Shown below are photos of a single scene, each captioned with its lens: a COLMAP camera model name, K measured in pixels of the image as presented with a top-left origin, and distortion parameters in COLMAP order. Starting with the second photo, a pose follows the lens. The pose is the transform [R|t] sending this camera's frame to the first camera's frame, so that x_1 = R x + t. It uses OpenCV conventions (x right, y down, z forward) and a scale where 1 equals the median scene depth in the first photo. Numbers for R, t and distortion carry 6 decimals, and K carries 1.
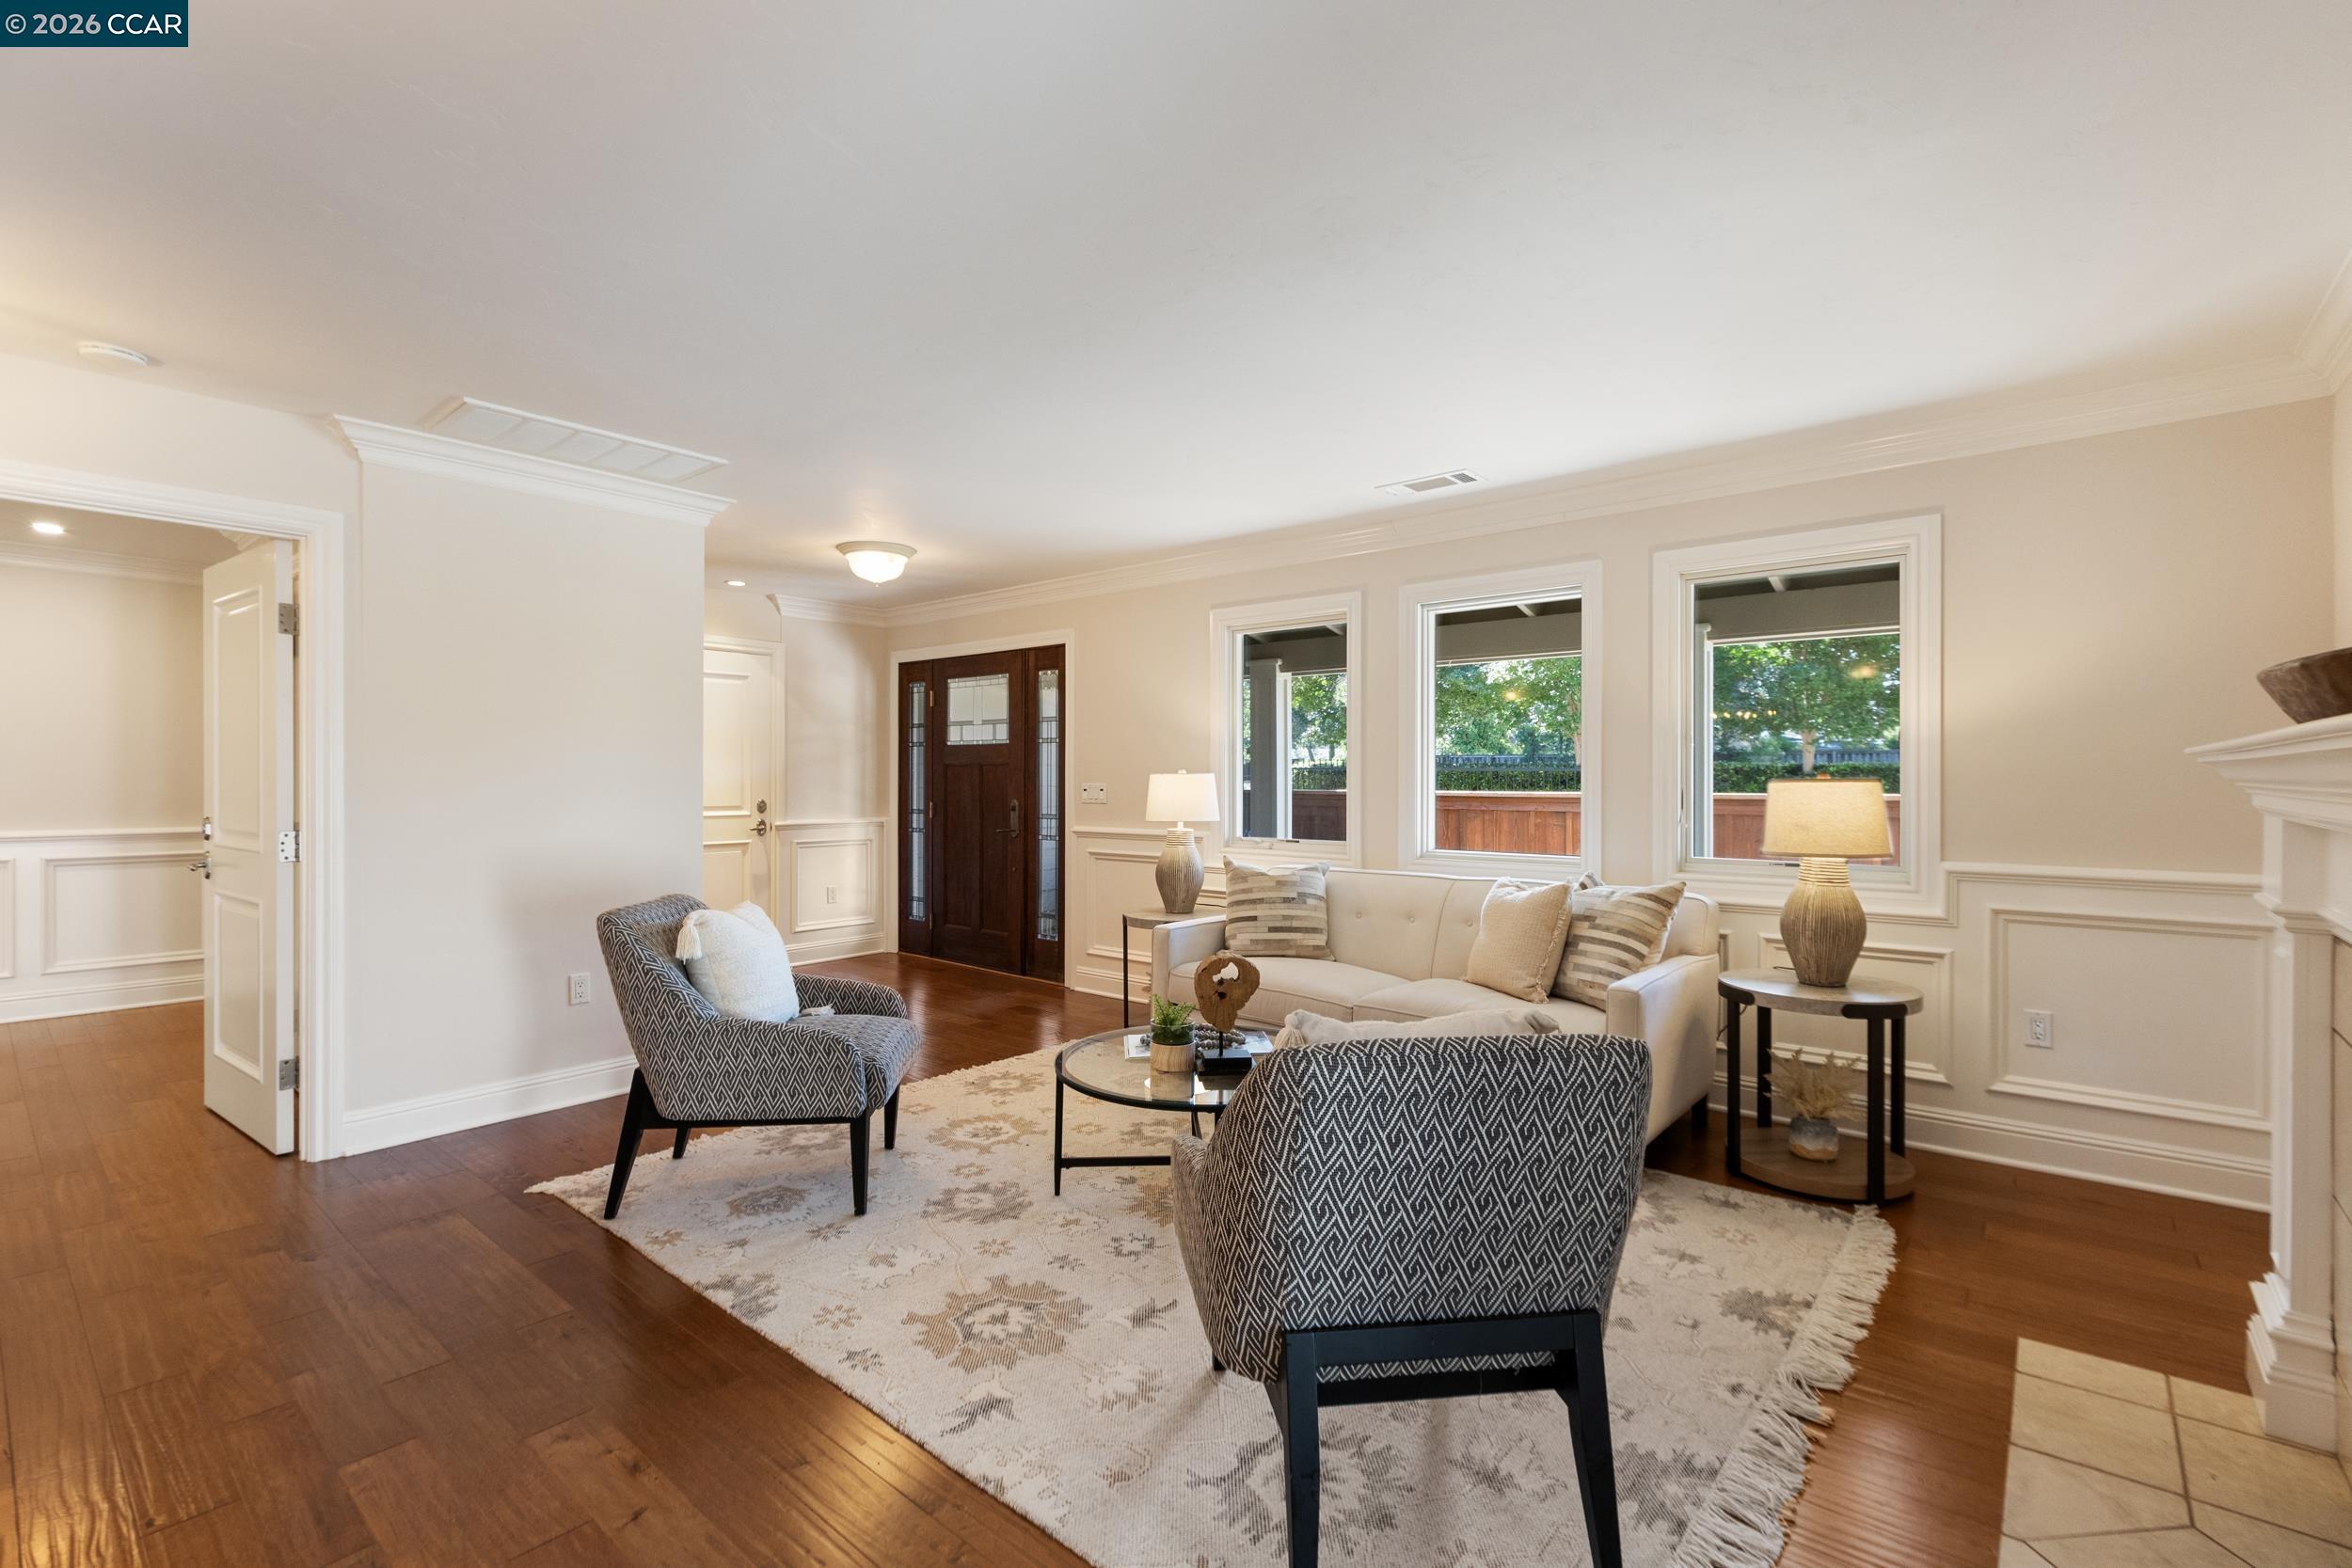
lens RADIAL K [[1054.3, 0, 1192.4], [0, 1054.3, 784.4], [0, 0, 1]] dist [-0.000431, 0.000360]
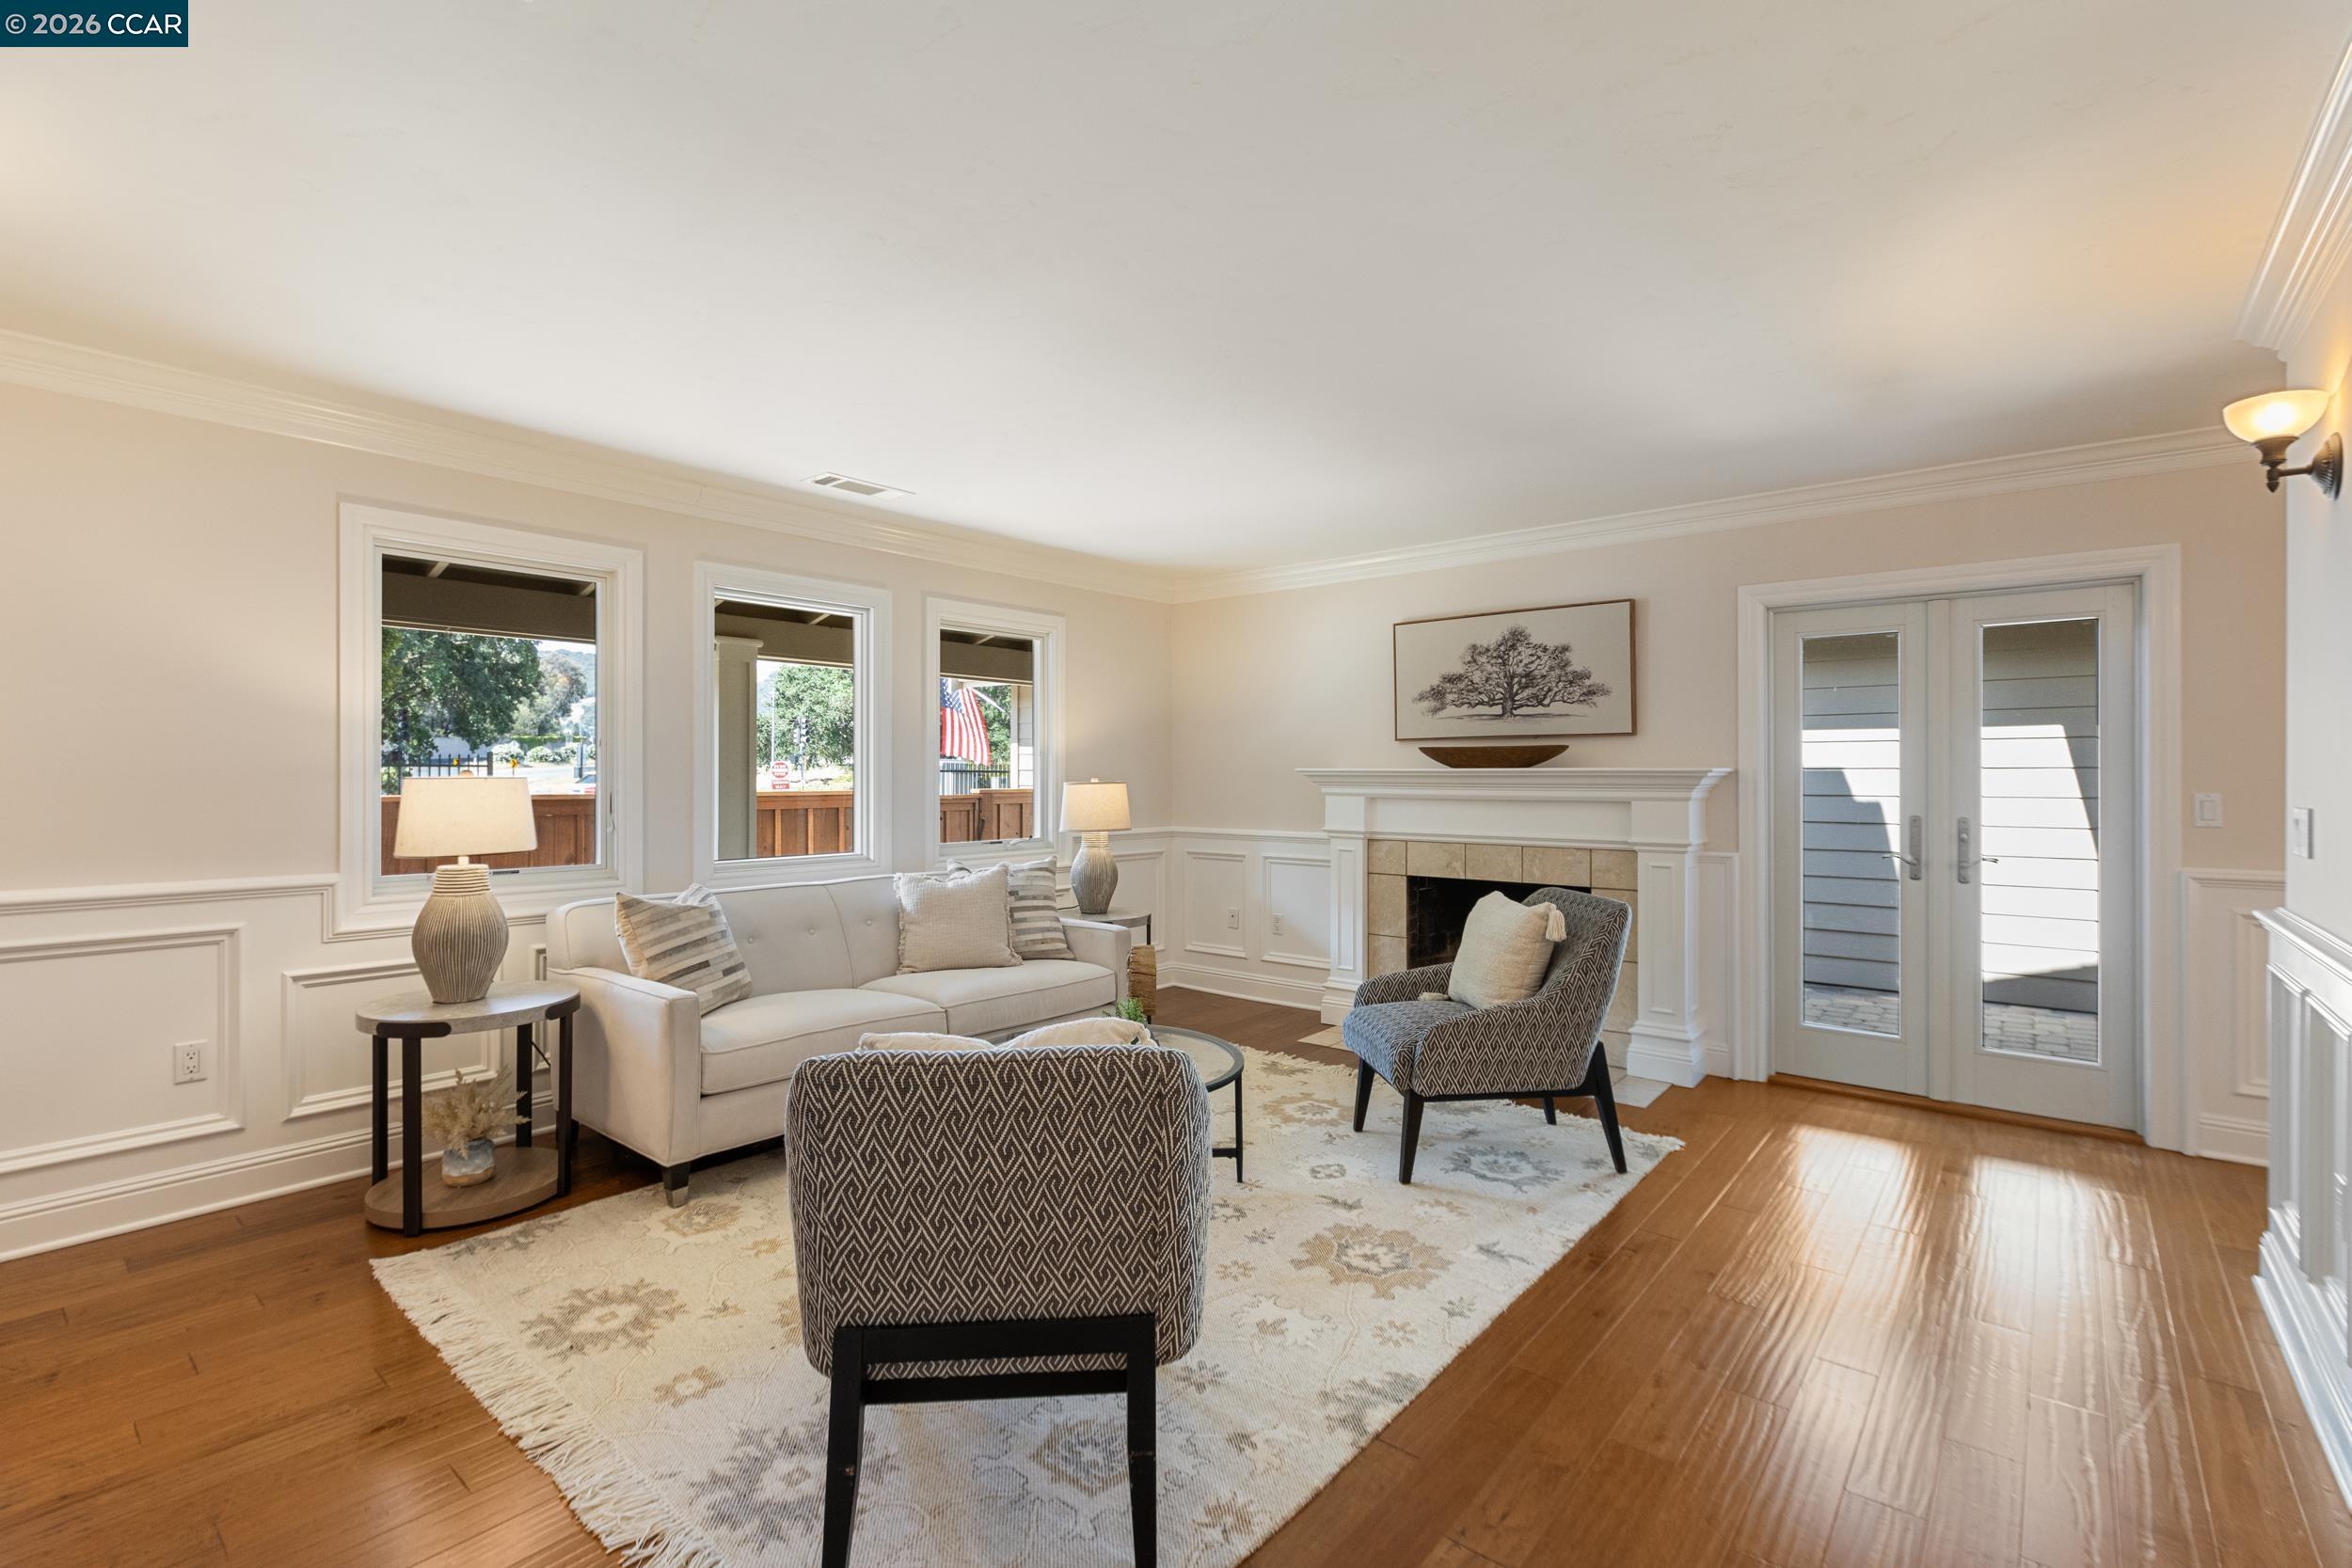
lens RADIAL K [[1054.3, 0, 1193.5], [0, 1054.3, 765.3], [0, 0, 1]] dist [-0.000431, 0.000360]
pose [[-0.009244, 0.015209, 0.999842, -0.779092], [0.015293, 0.999770, -0.015066, -0.001503], [-0.999840, 0.015151, -0.009474, 0.706519]]
